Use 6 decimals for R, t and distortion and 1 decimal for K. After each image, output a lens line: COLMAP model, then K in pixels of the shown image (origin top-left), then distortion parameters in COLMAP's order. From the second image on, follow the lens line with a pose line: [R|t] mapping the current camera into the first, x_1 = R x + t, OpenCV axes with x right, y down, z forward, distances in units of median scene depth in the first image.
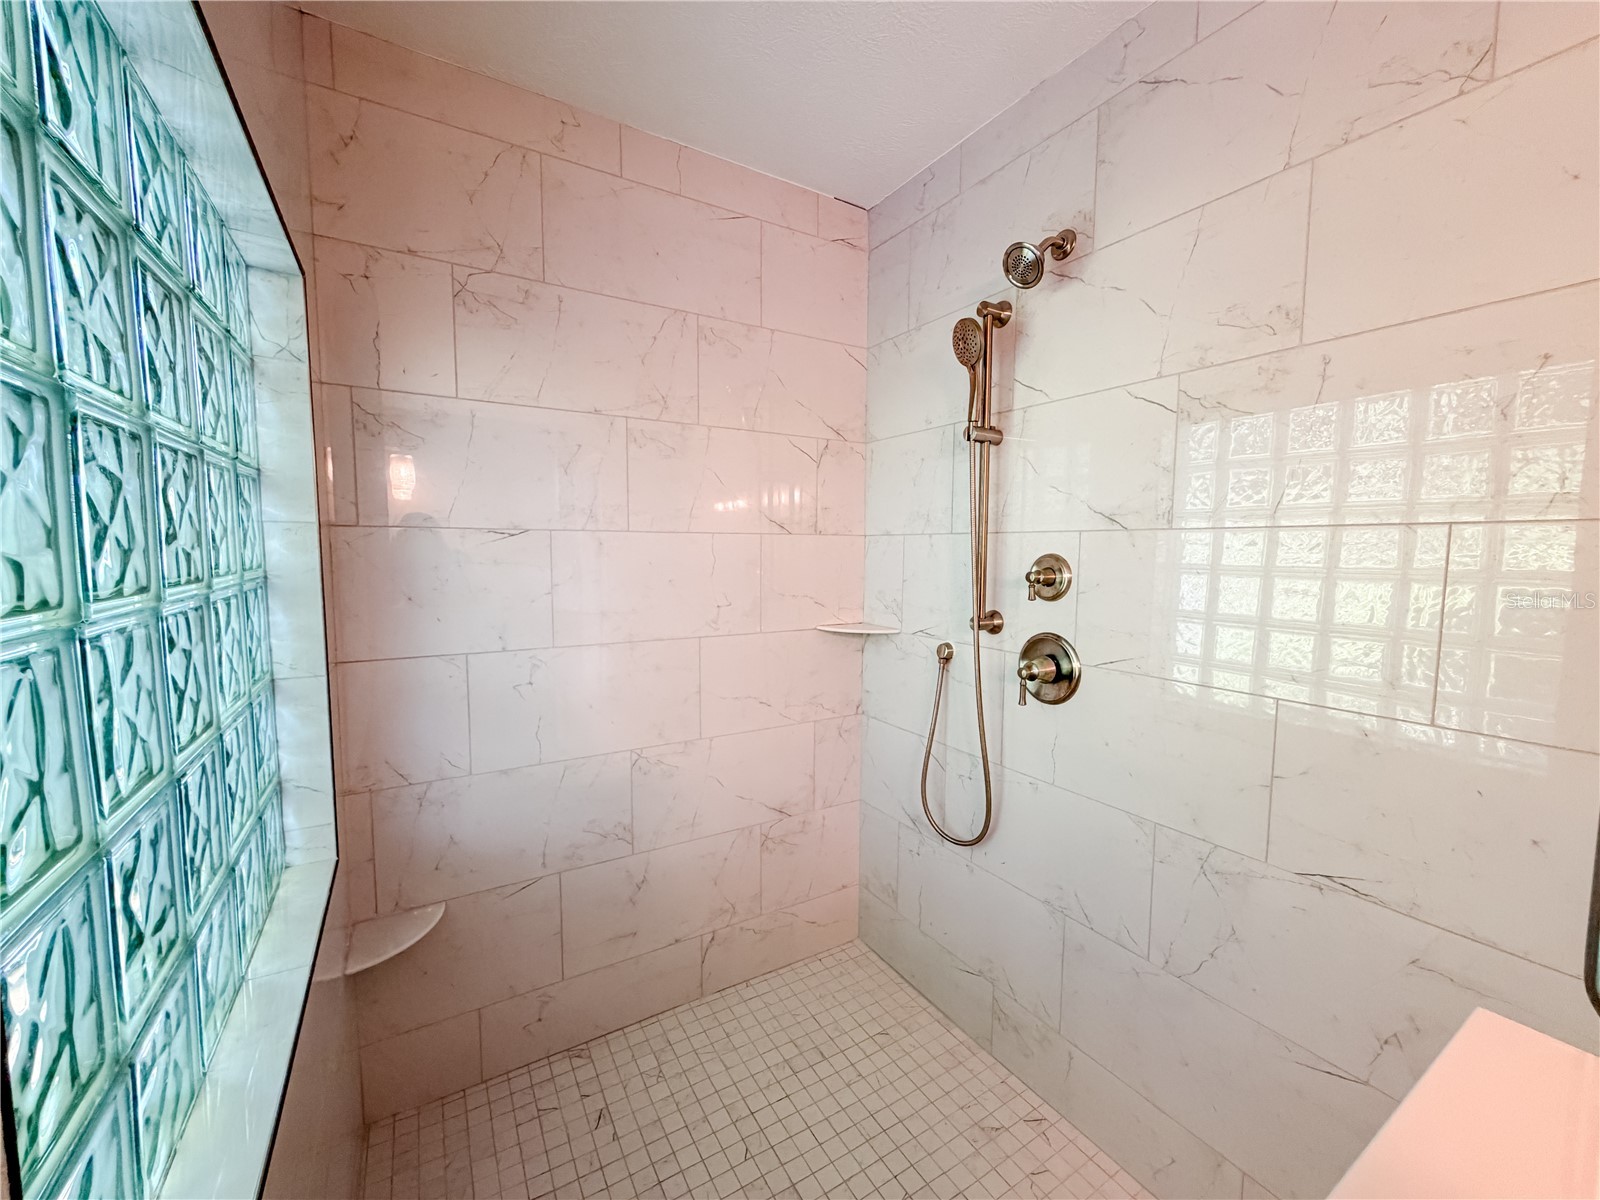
lens RADIAL K [[634.9, 0, 796.7], [0, 634.9, 600.2], [0, 0, 1]] dist [-0.006634, 0.000056]
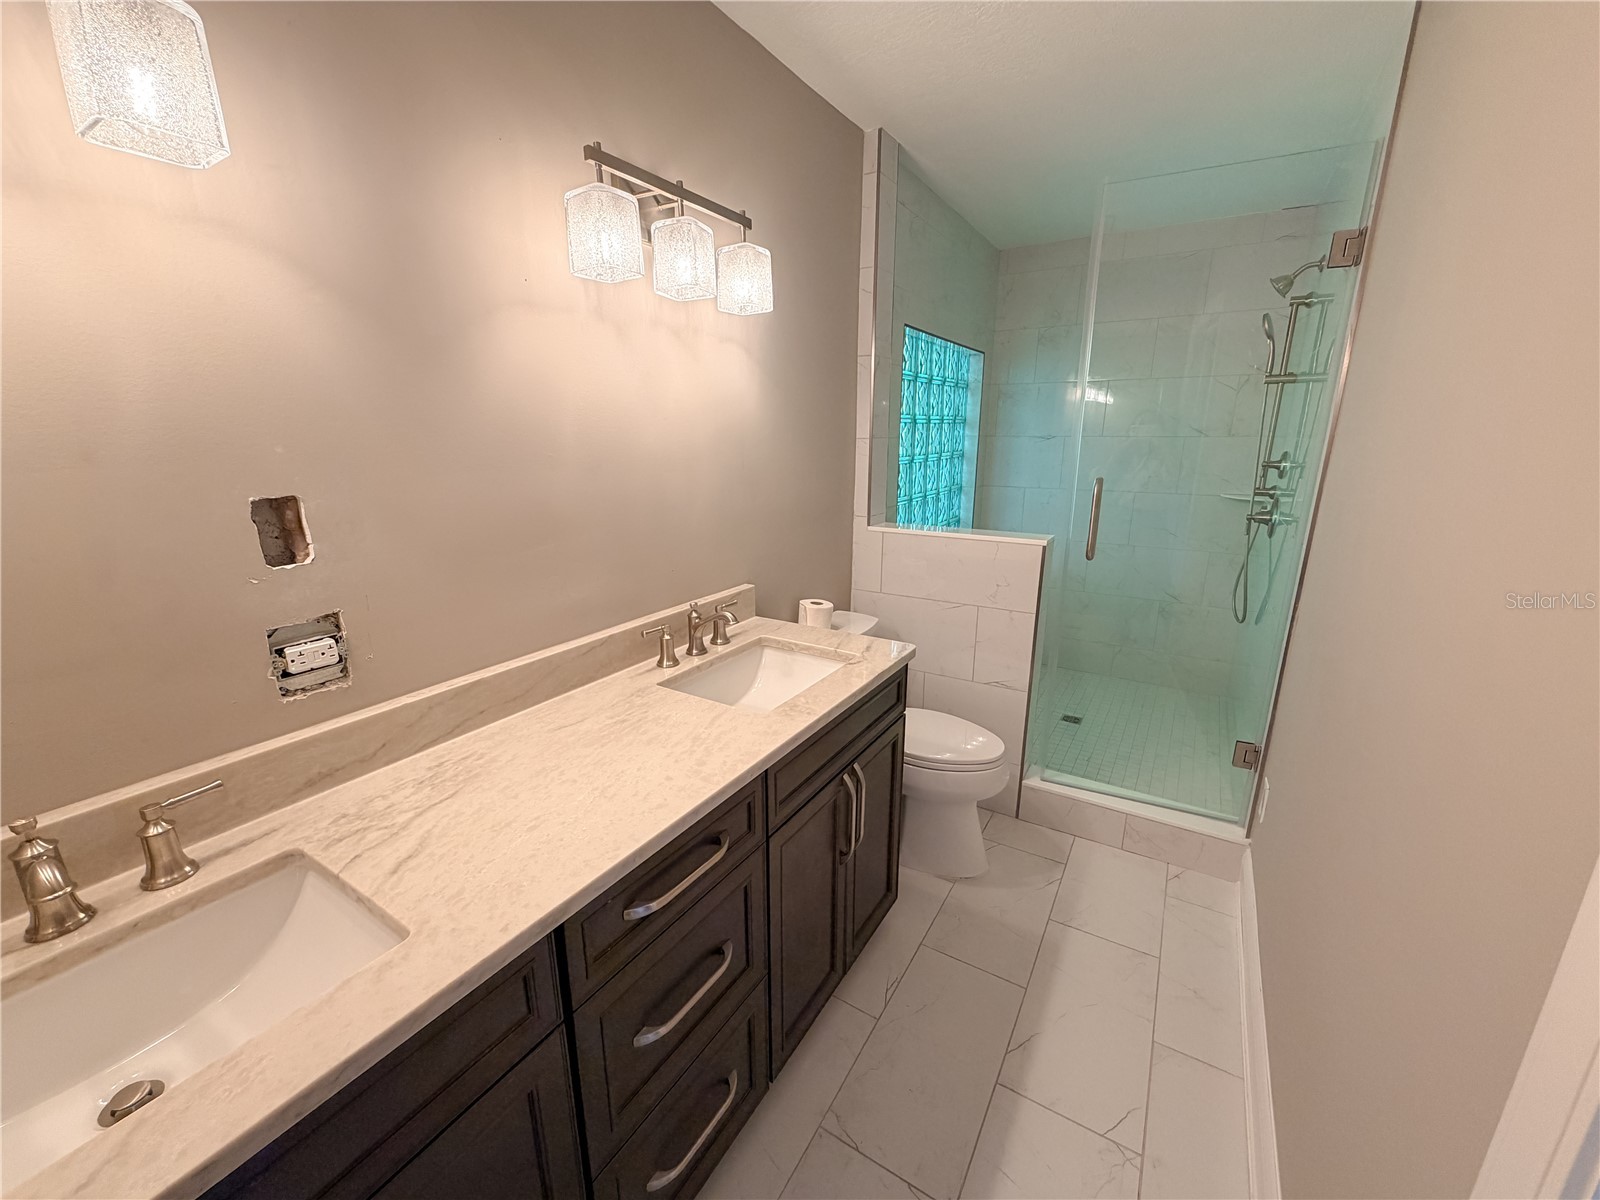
lens RADIAL K [[634.9, 0, 798.1], [0, 634.9, 603.6], [0, 0, 1]] dist [-0.006634, 0.000056]
pose [[0.453534, 0.217411, -0.864315, 1.344527], [-0.070266, 0.975494, 0.208506, 0.071605], [0.888465, -0.033832, 0.457696, -0.968365]]
